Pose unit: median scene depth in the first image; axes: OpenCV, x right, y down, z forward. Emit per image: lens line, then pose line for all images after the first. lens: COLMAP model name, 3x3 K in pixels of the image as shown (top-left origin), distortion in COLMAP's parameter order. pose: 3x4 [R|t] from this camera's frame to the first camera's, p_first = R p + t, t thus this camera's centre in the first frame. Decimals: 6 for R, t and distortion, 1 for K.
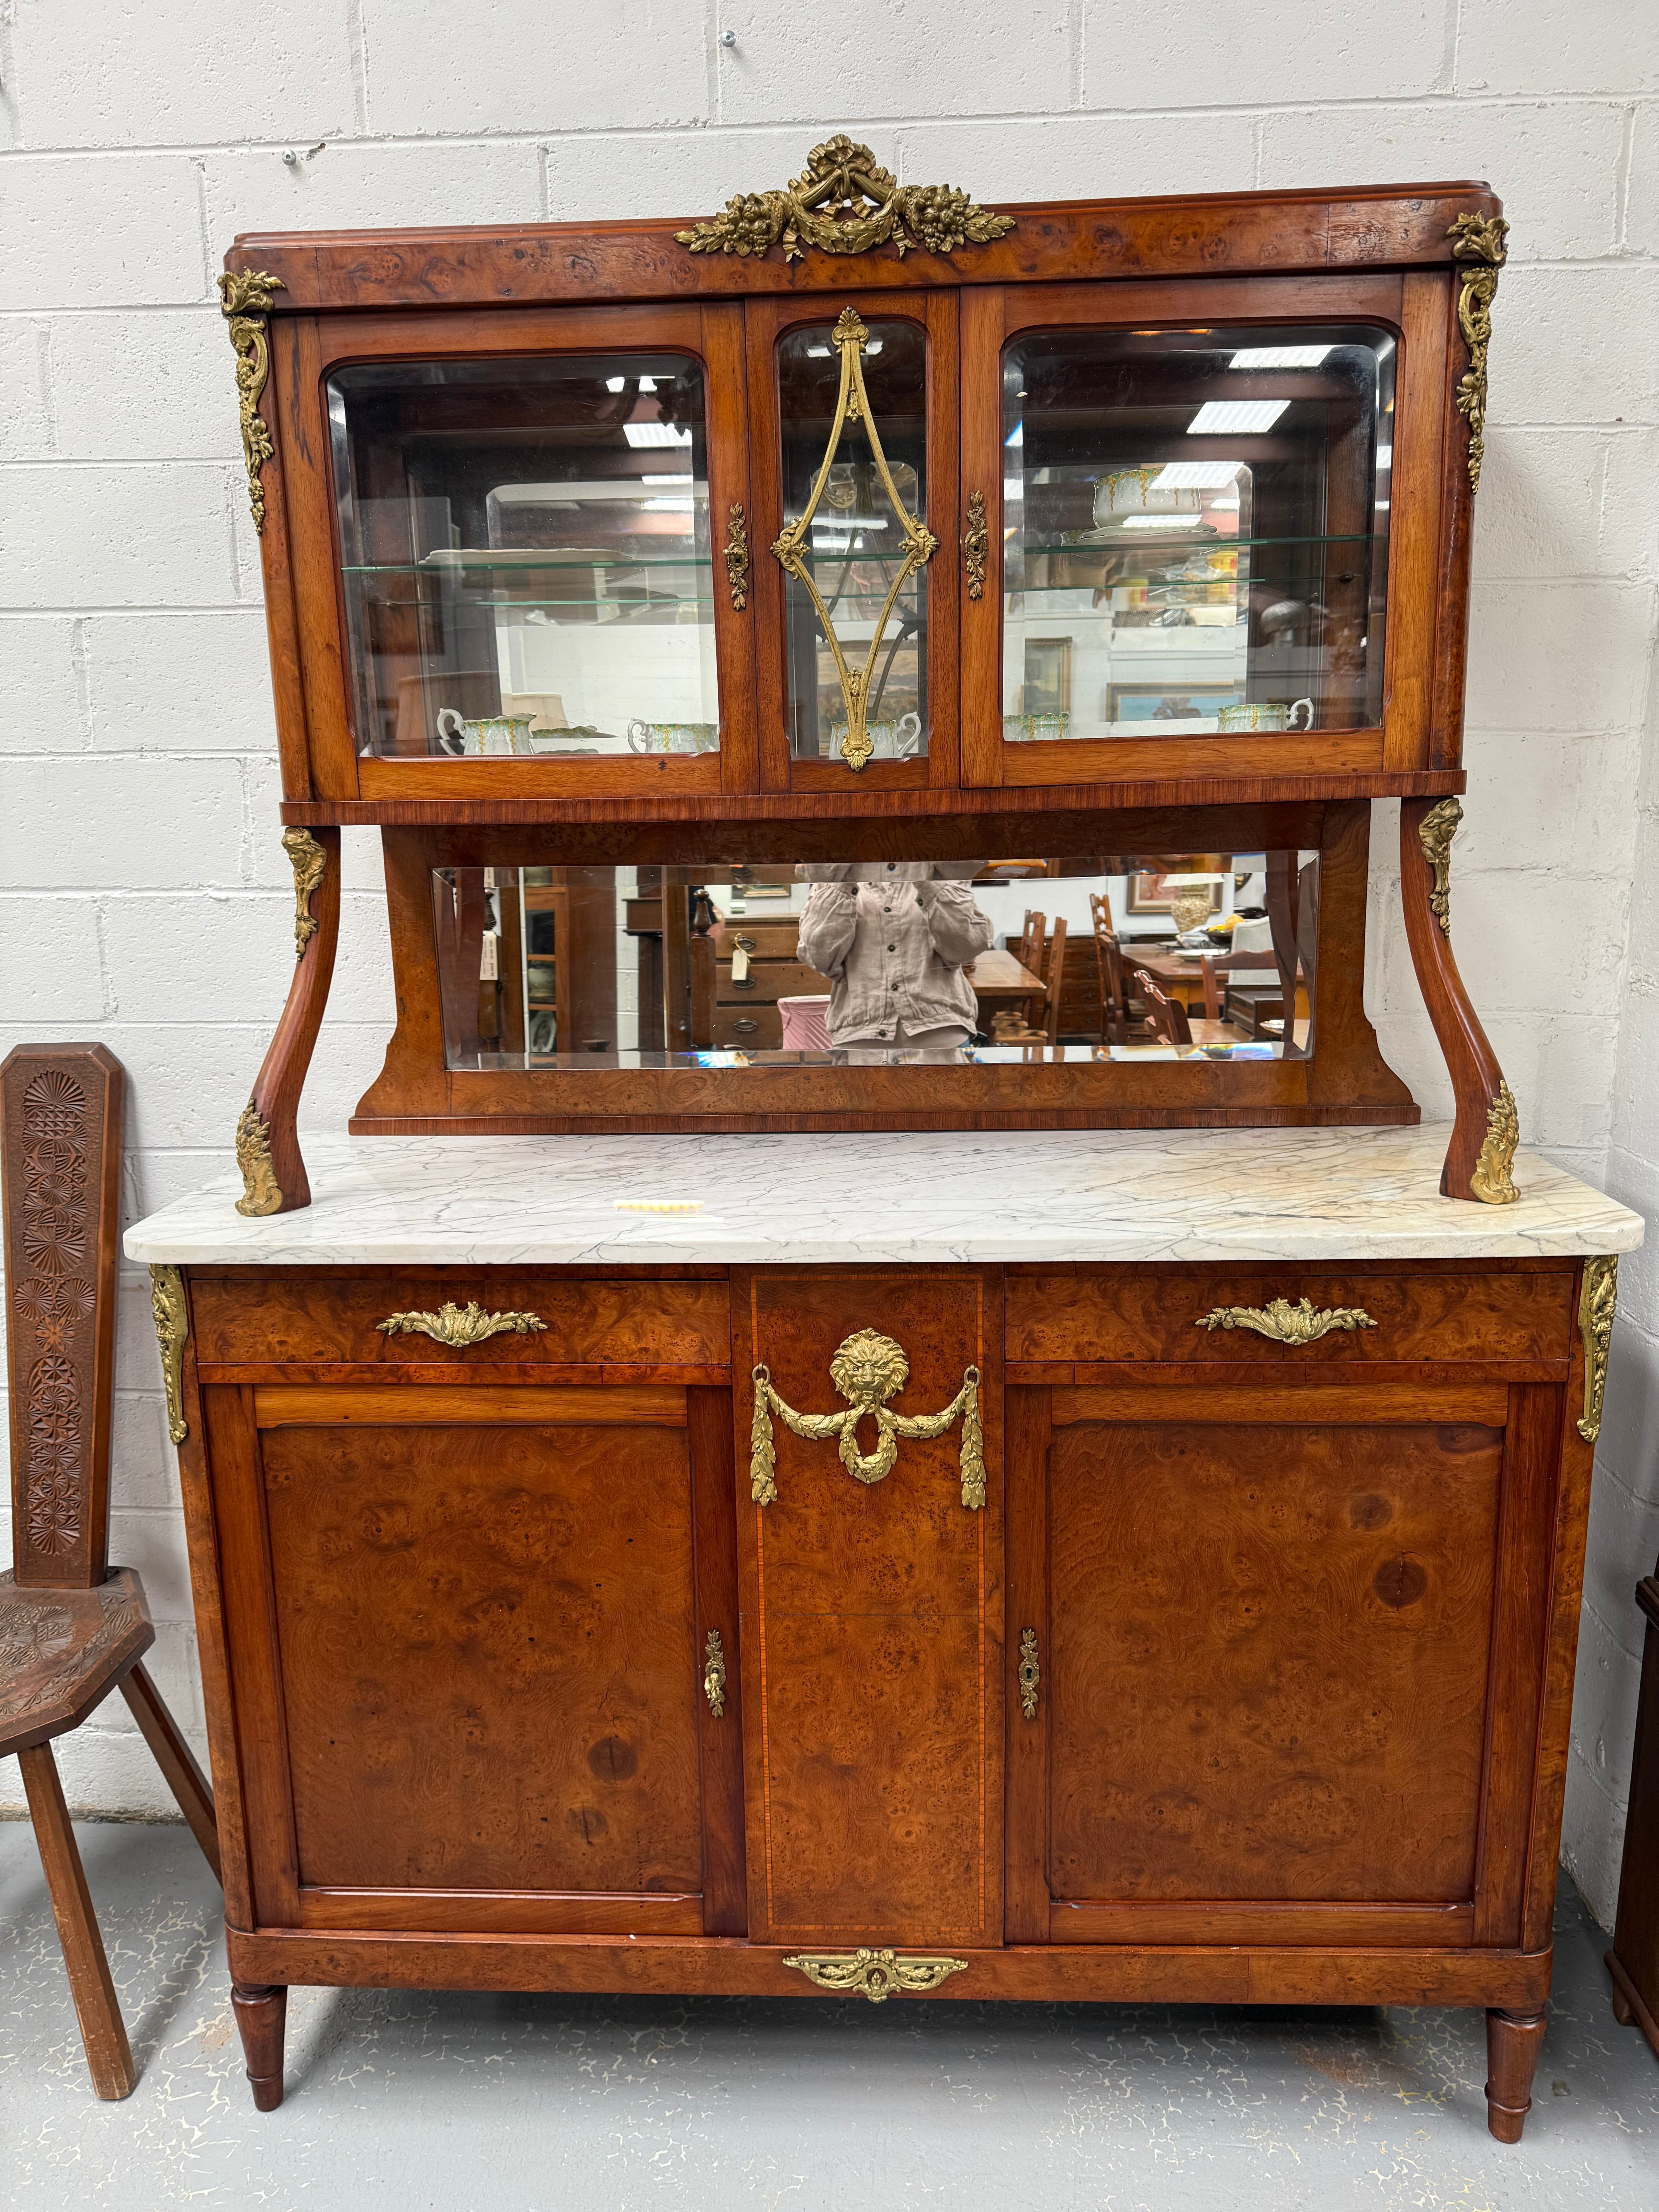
lens RADIAL K [[1561.9, 0, 818.9], [0, 1561.9, 1108.6], [0, 0, 1]] dist [0.159345, -0.301614]
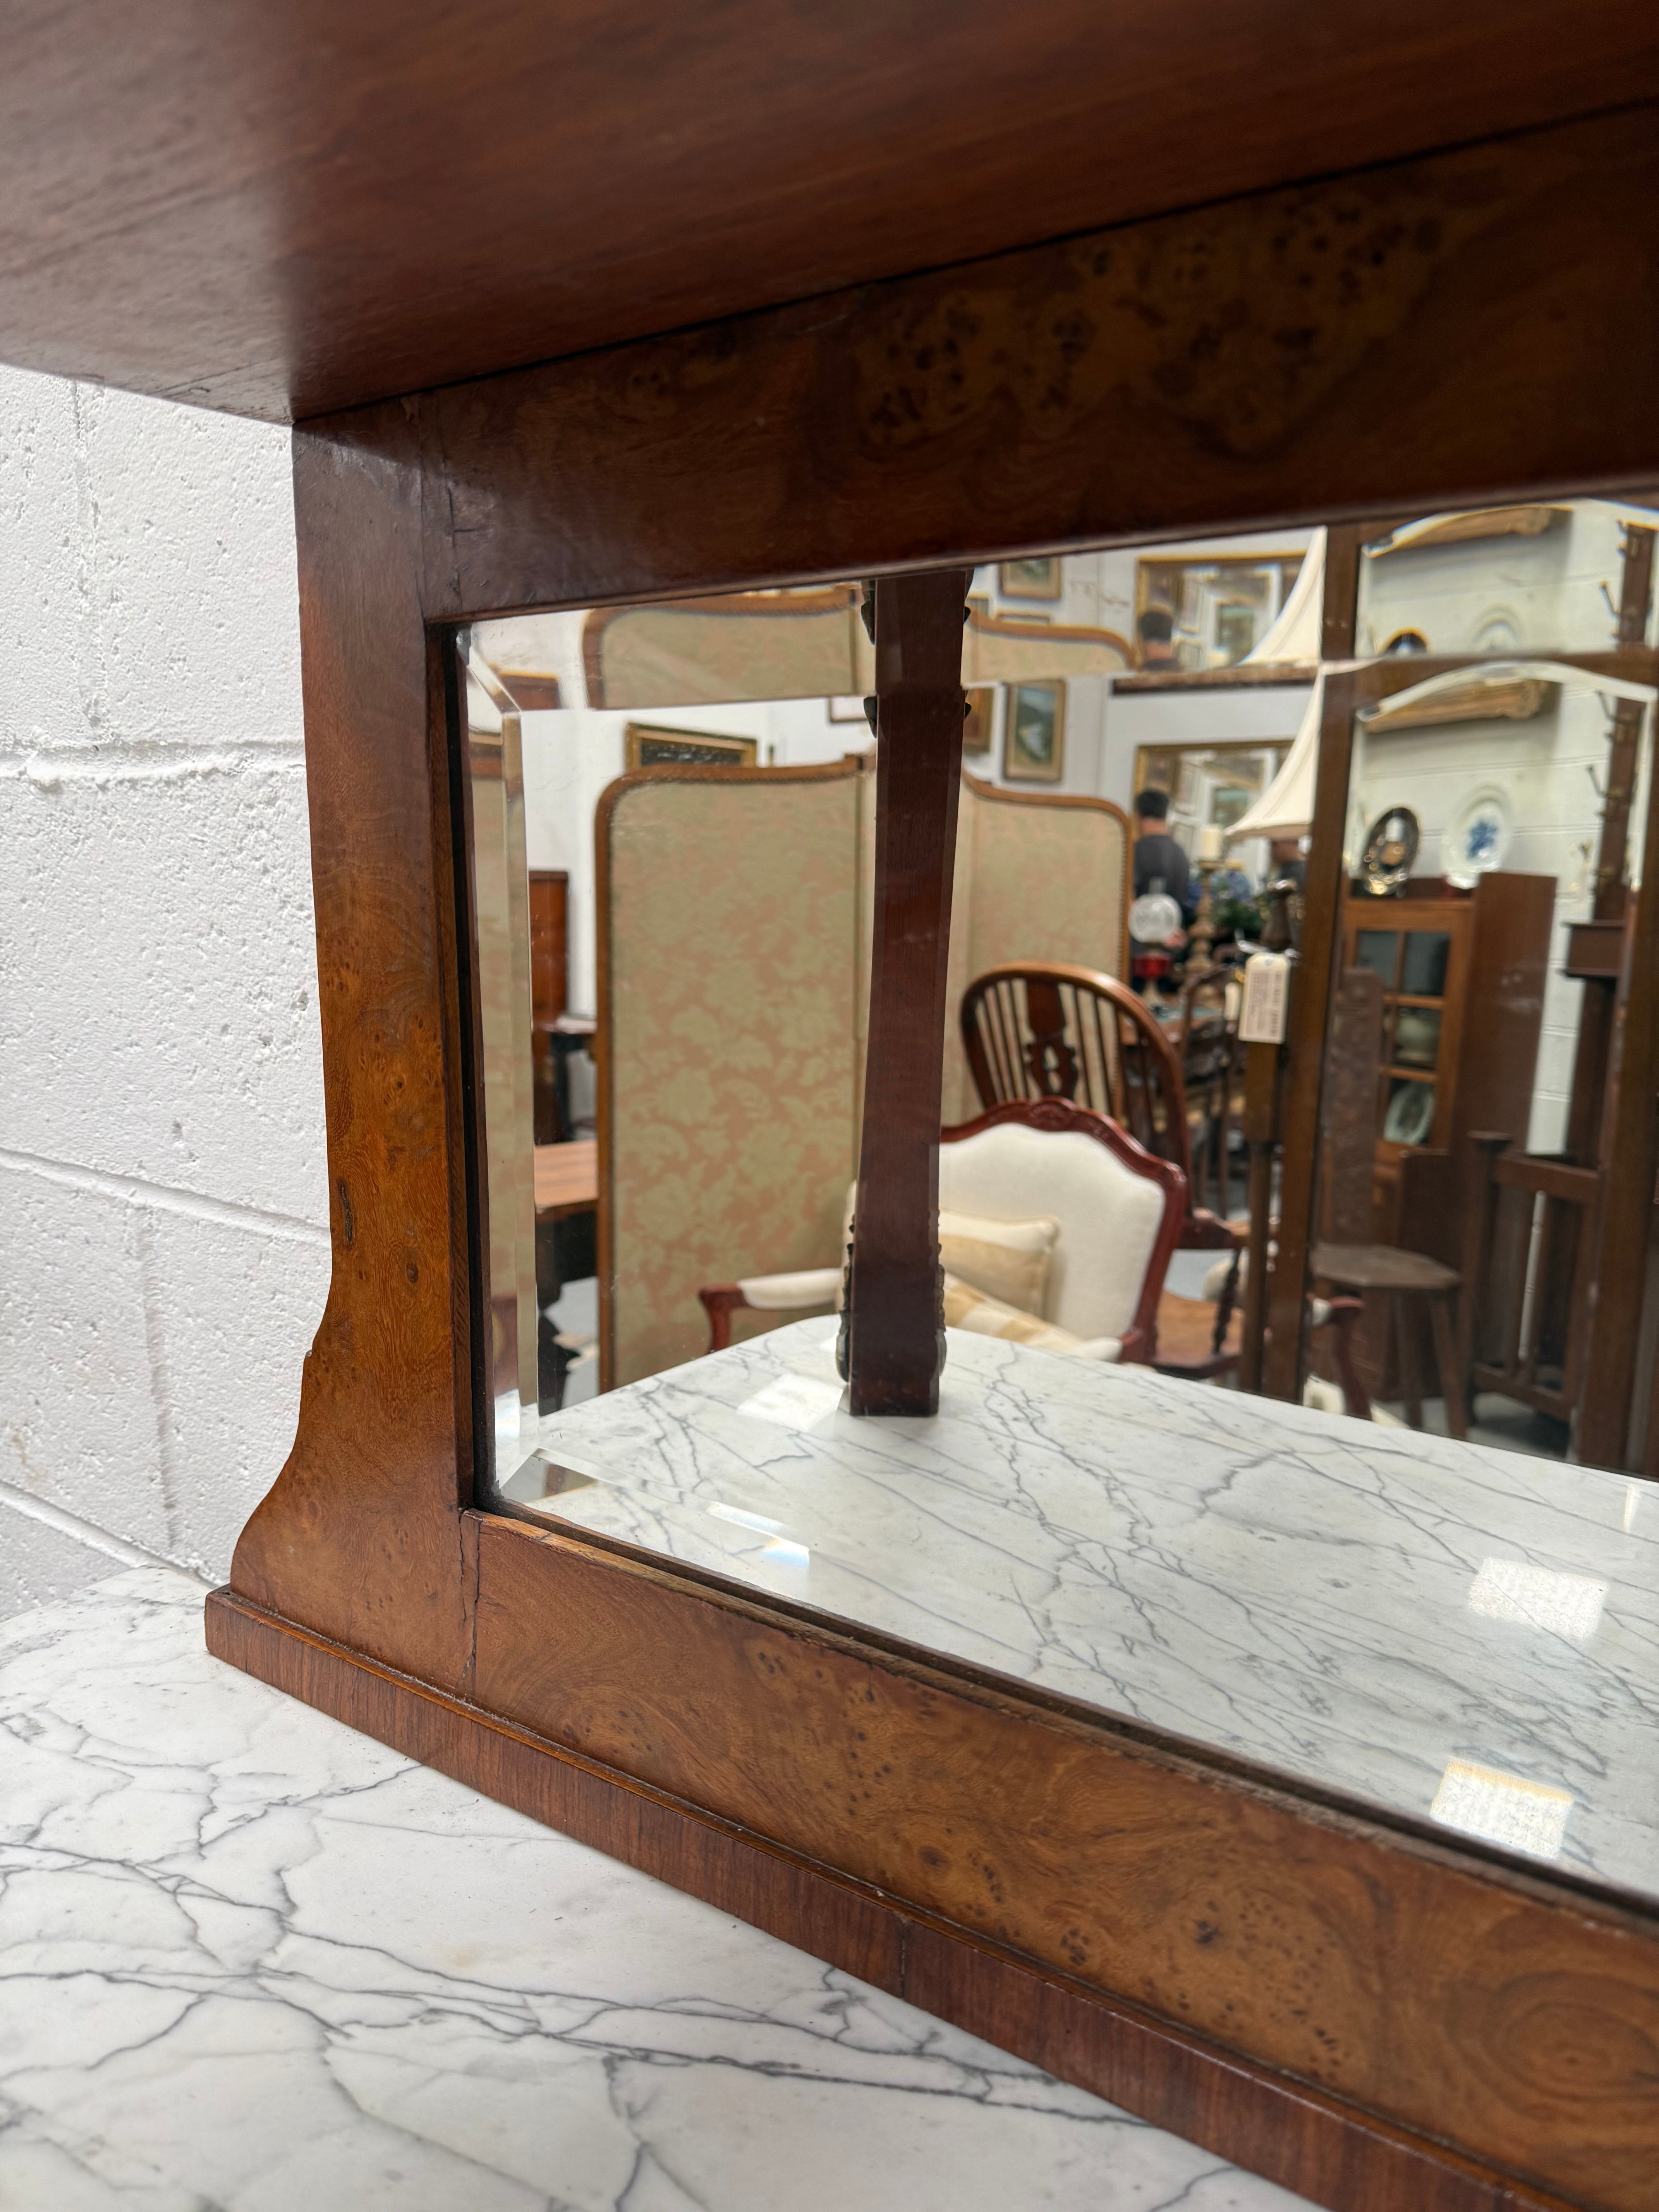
lens RADIAL K [[1606.4, 0, 795.4], [0, 1606.4, 1132.0], [0, 0, 1]] dist [0.007201, -0.000594]
pose [[0.835866, 0.118232, -0.536050, -0.093092], [-0.119334, 0.992313, 0.032788, -0.116201], [0.535806, 0.036563, 0.843549, 1.022368]]
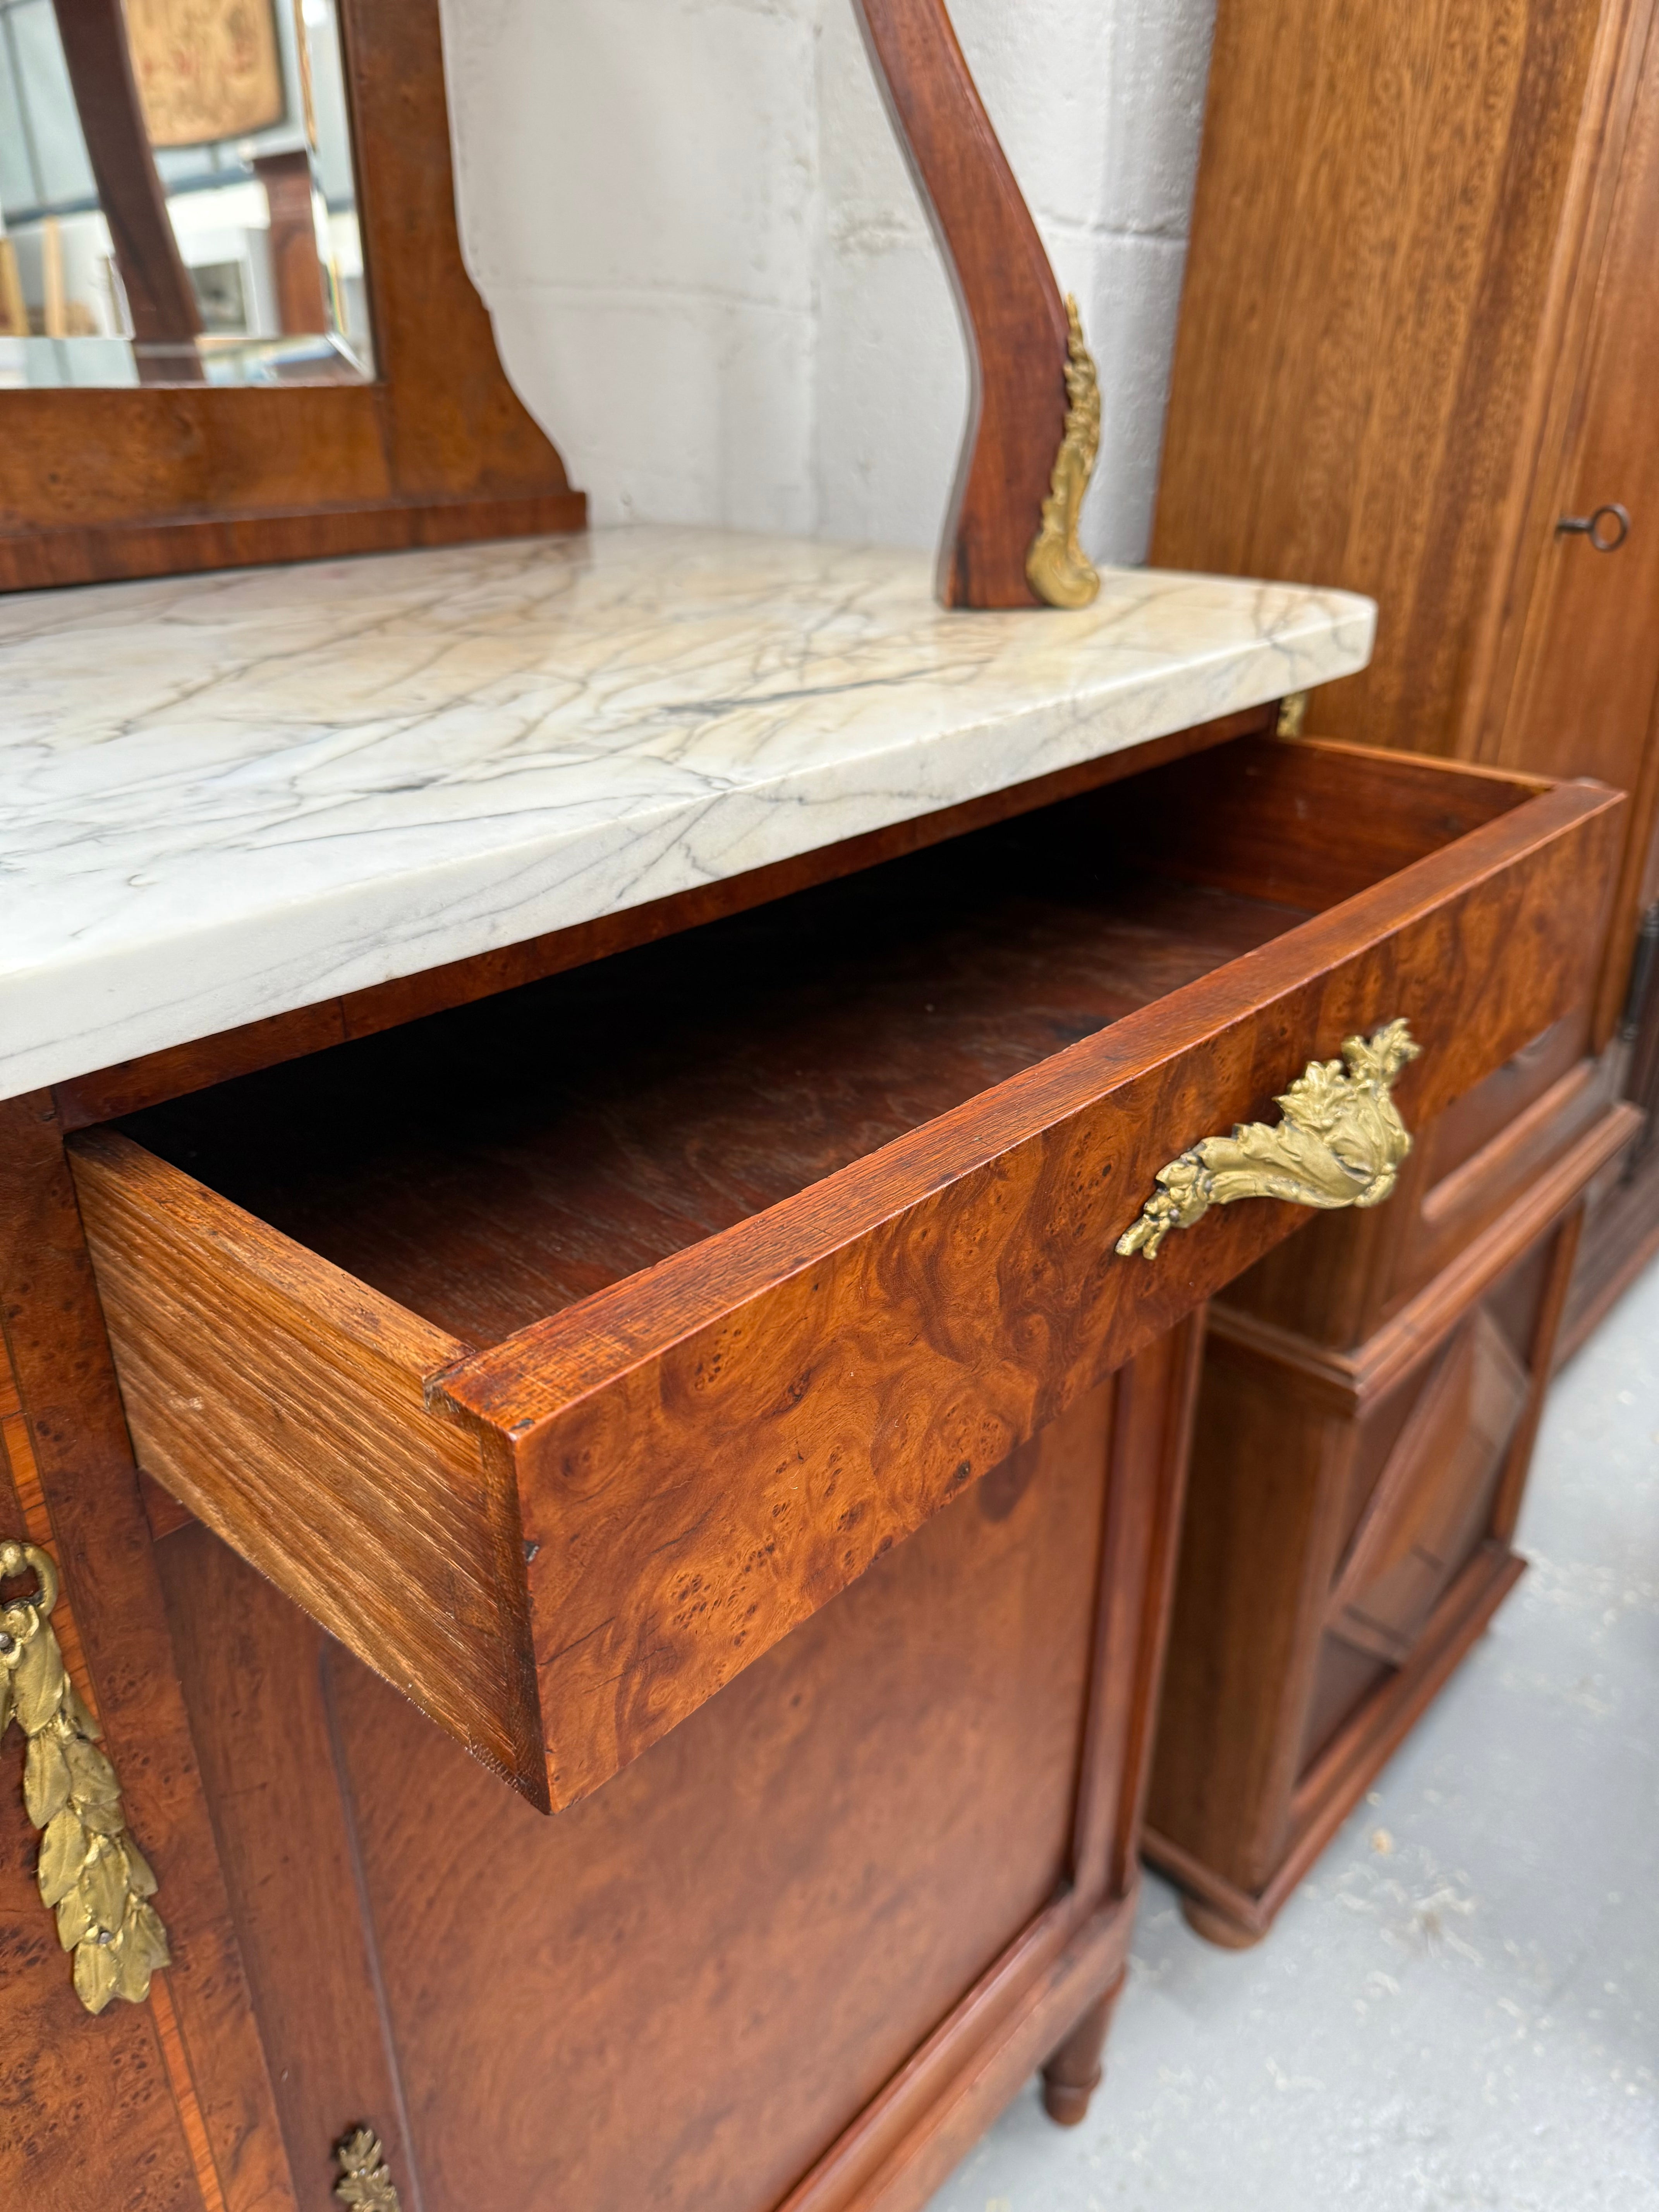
lens RADIAL K [[1614.8, 0, 829.5], [0, 1614.8, 1106.0], [0, 0, 1]] dist [0.000874, -0.022571]
pose [[0.627423, -0.307988, 0.715181, 0.025113], [0.131771, 0.947203, 0.292305, 0.050275], [-0.767448, -0.089159, 0.634881, 0.751151]]
